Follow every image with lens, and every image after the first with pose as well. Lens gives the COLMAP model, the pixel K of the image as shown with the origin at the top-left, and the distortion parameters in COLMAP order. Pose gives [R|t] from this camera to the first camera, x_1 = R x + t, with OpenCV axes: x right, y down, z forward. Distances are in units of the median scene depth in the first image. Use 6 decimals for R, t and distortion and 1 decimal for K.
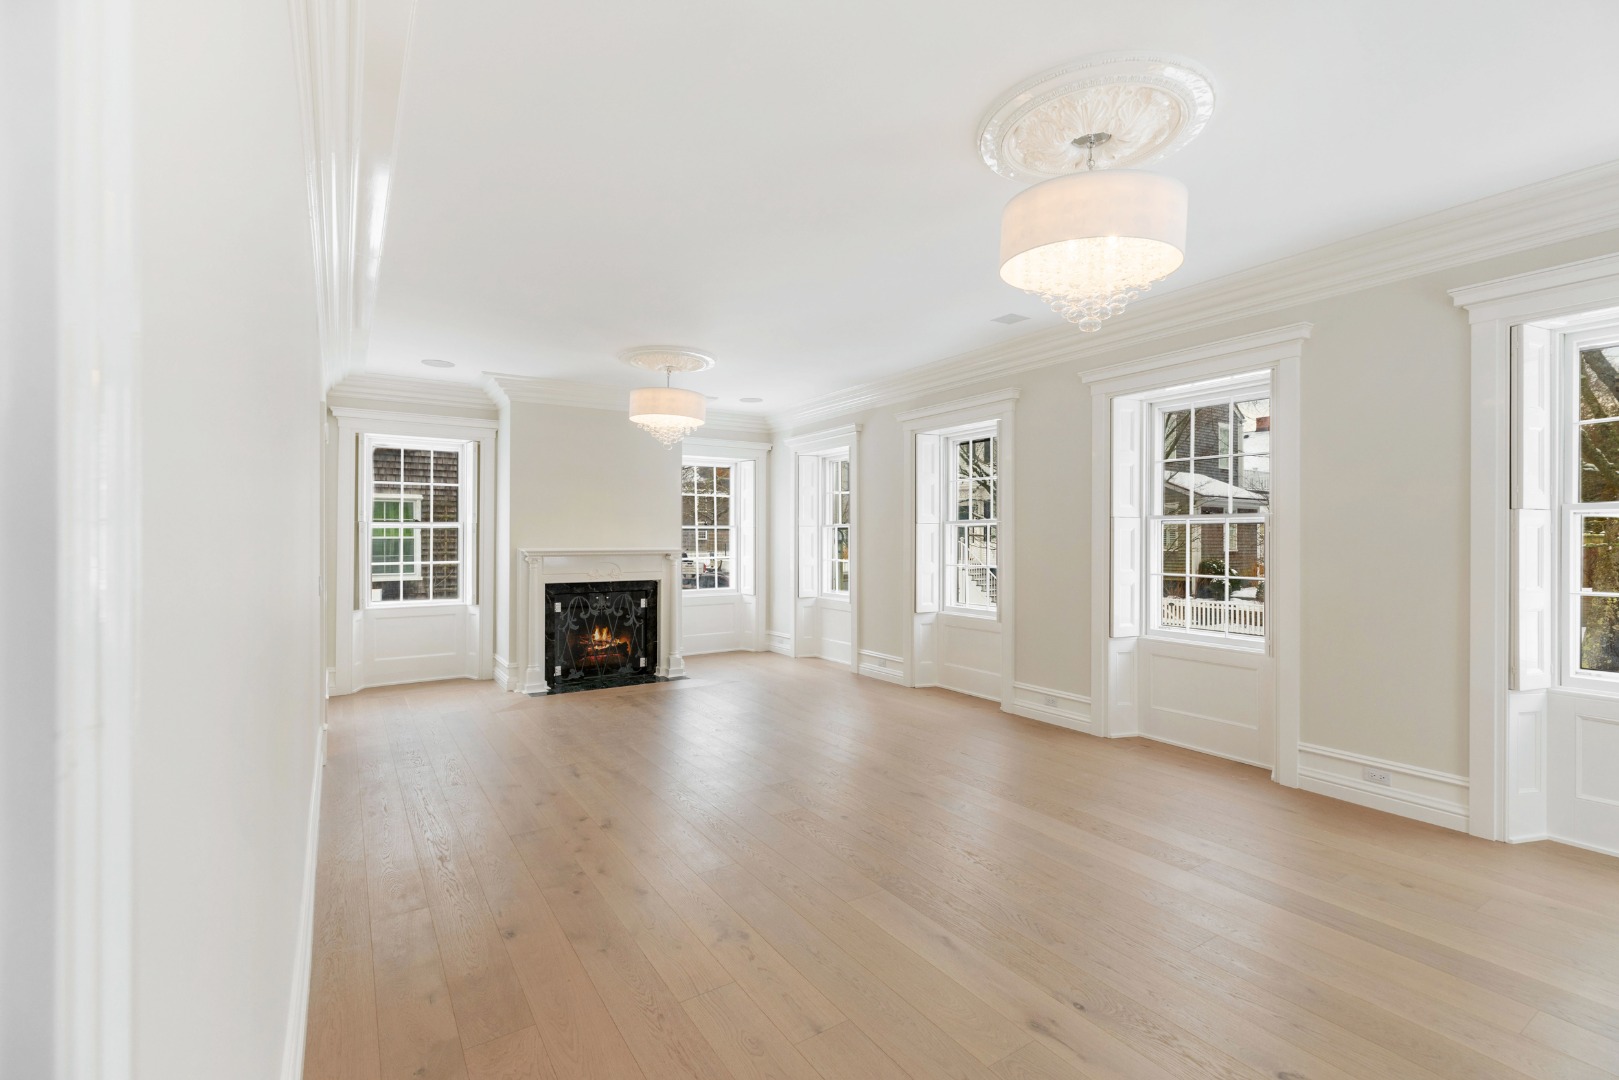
lens RADIAL K [[731.4, 0, 809.6], [0, 731.4, 533.9], [0, 0, 1]] dist [0.009213, -0.001621]
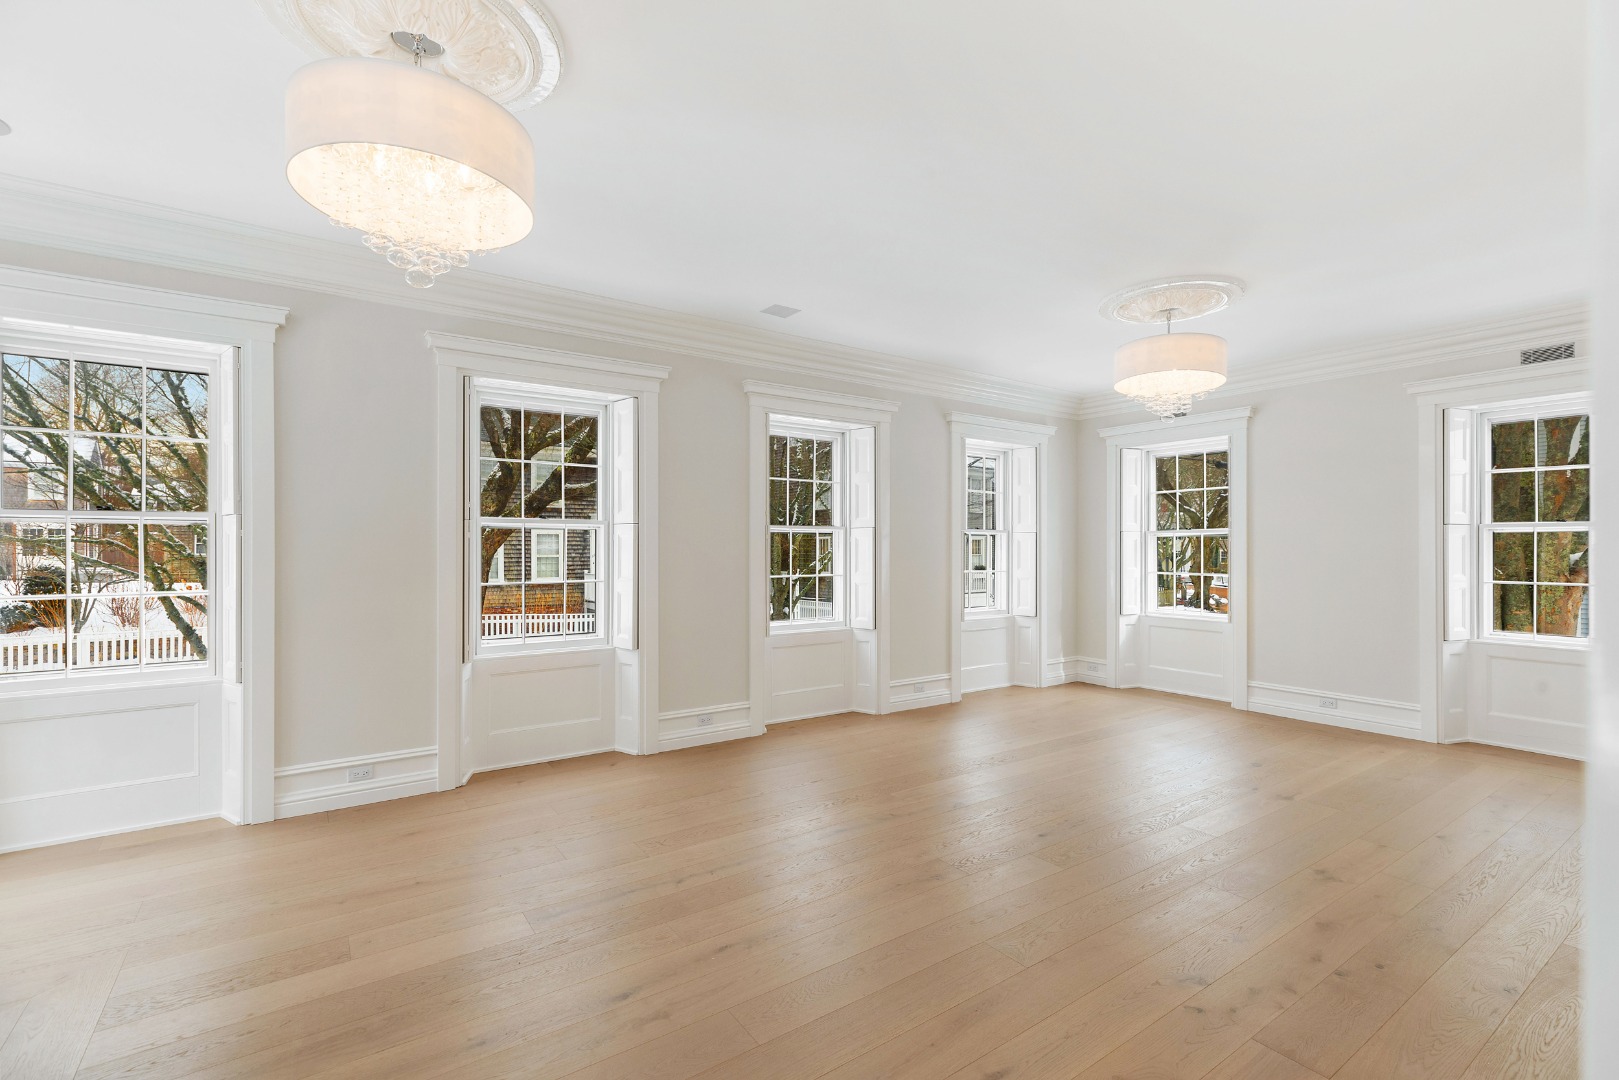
lens RADIAL K [[731.4, 0, 816.5], [0, 731.4, 548.1], [0, 0, 1]] dist [0.009213, -0.001621]
pose [[-0.038266, -0.002330, 0.999265, -0.636213], [-0.005358, 0.999983, 0.002126, 0.007662], [-0.999253, -0.005273, -0.038278, 0.943686]]
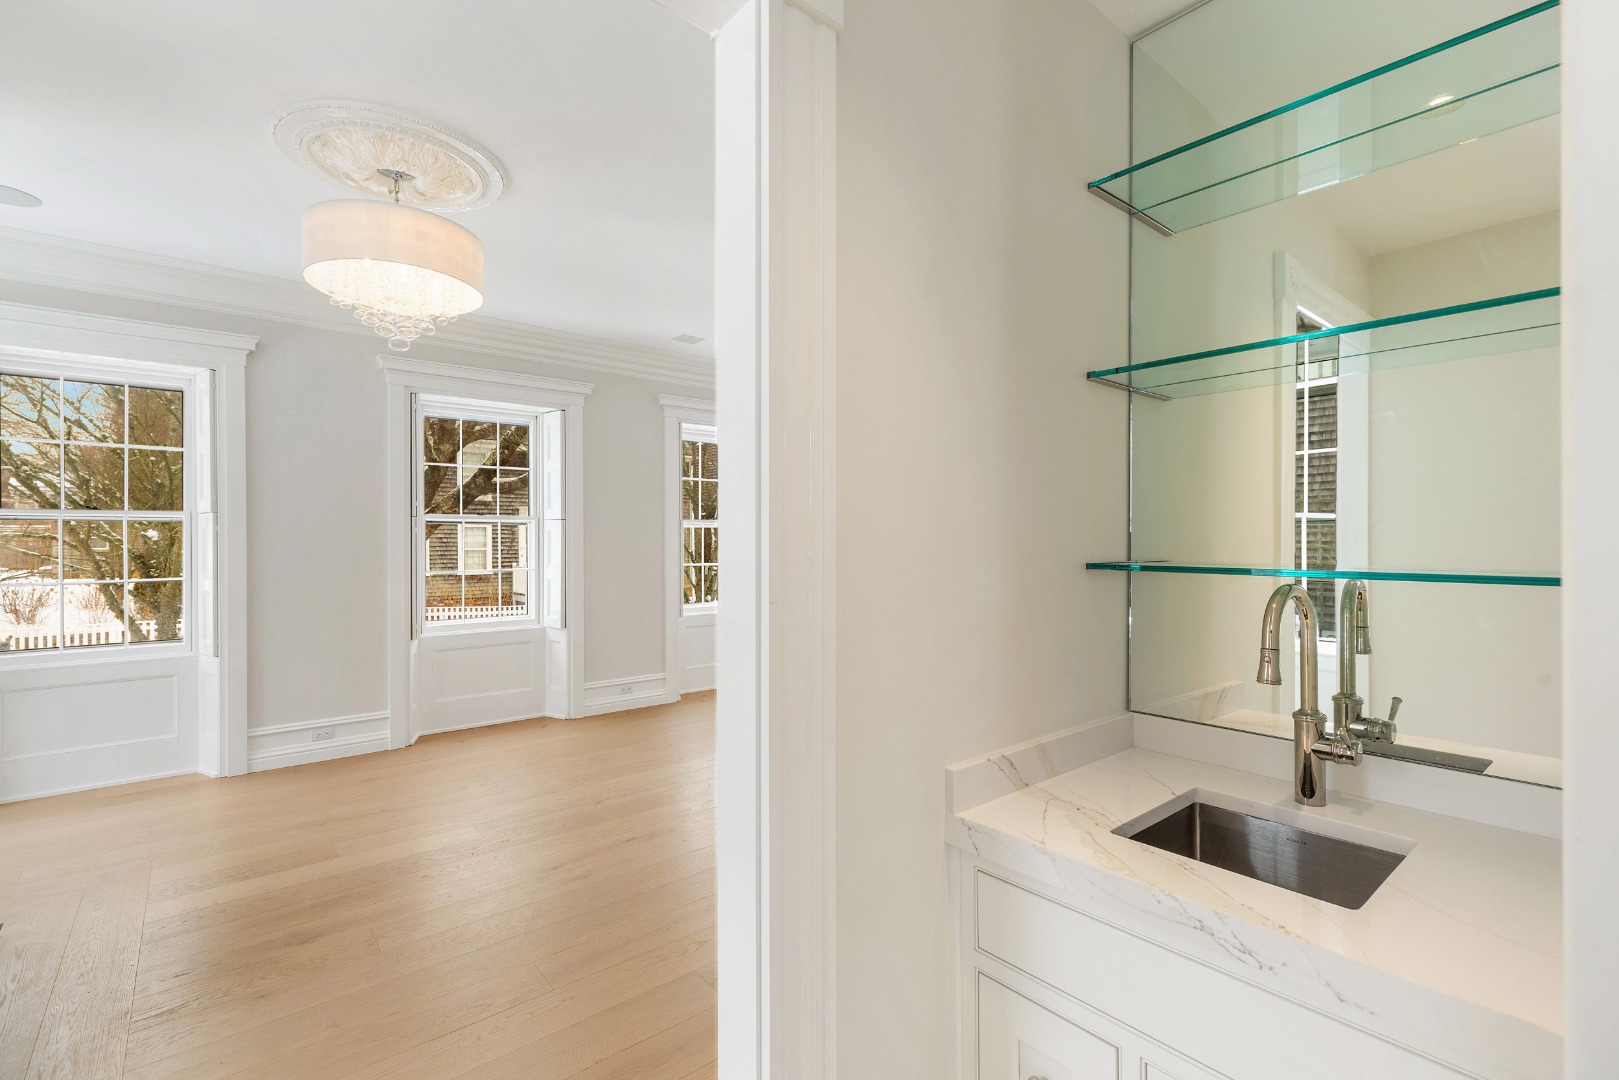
lens RADIAL K [[731.4, 0, 812.1], [0, 731.4, 540.4], [0, 0, 1]] dist [0.009213, -0.001621]
pose [[-0.120547, -0.003026, 0.992703, -0.809440], [-0.002064, 0.999994, 0.002798, 0.007227], [-0.992706, -0.001711, -0.120552, 0.904654]]
